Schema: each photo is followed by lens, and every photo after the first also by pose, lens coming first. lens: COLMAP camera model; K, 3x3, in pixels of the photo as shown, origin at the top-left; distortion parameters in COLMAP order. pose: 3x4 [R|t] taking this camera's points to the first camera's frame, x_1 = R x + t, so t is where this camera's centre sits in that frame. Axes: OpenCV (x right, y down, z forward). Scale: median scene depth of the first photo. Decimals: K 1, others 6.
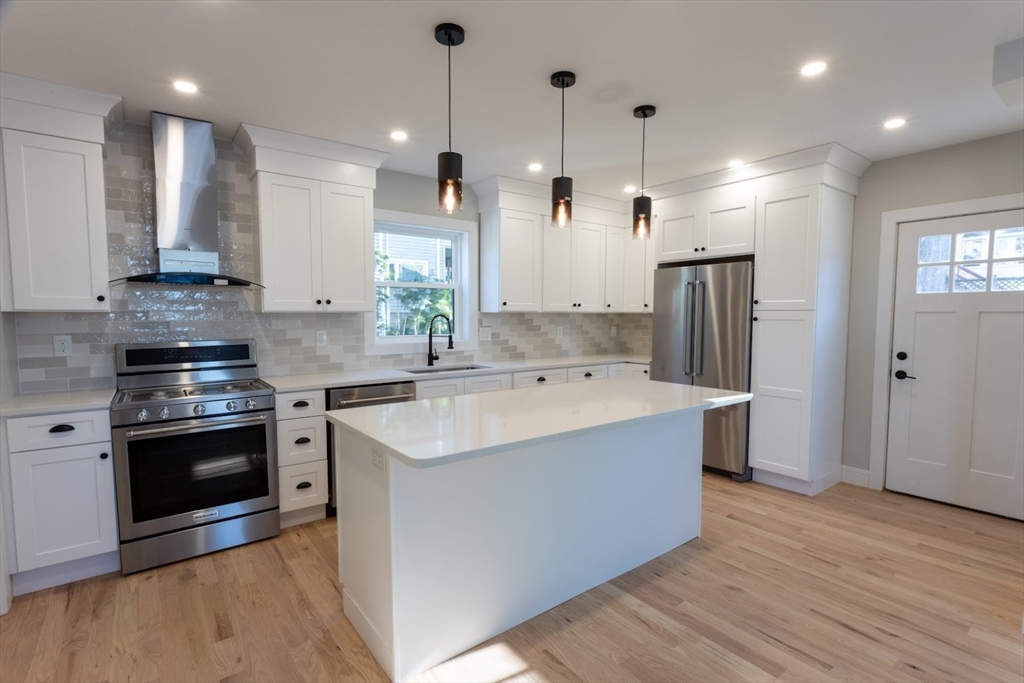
lens RADIAL K [[492.5, 0, 509.6], [0, 492.5, 346.1], [0, 0, 1]] dist [0.017351, -0.004871]
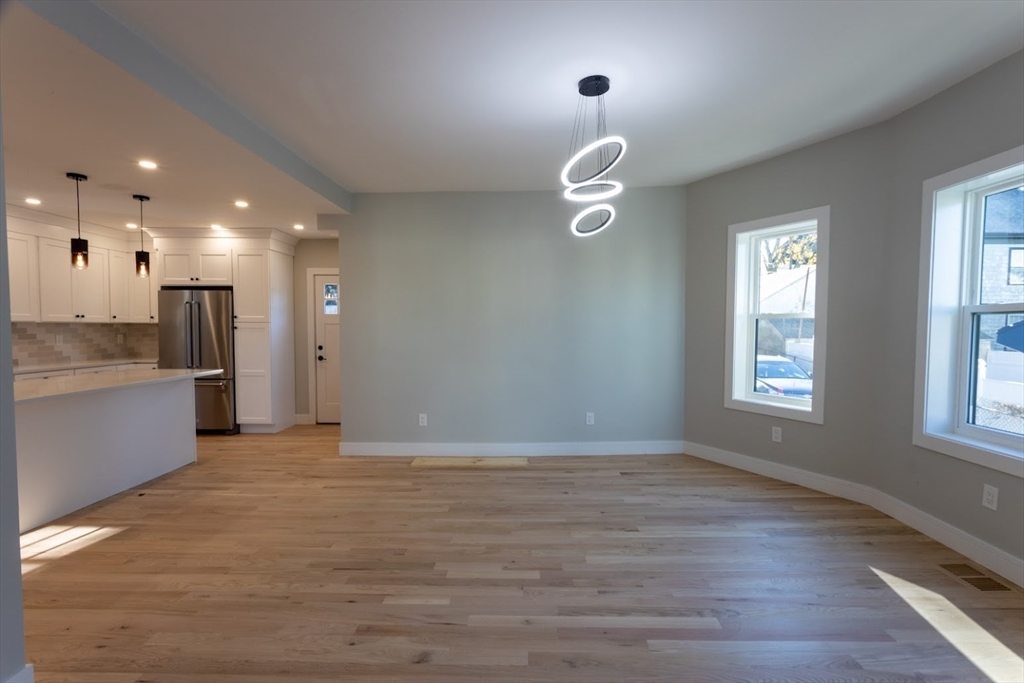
lens RADIAL K [[492.5, 0, 513.2], [0, 492.5, 347.2], [0, 0, 1]] dist [0.017351, -0.004871]
pose [[0.630974, -0.033623, 0.775075, -0.150852], [0.046413, 0.998907, 0.005549, 0.035260], [-0.774414, 0.032473, 0.631845, -0.612125]]
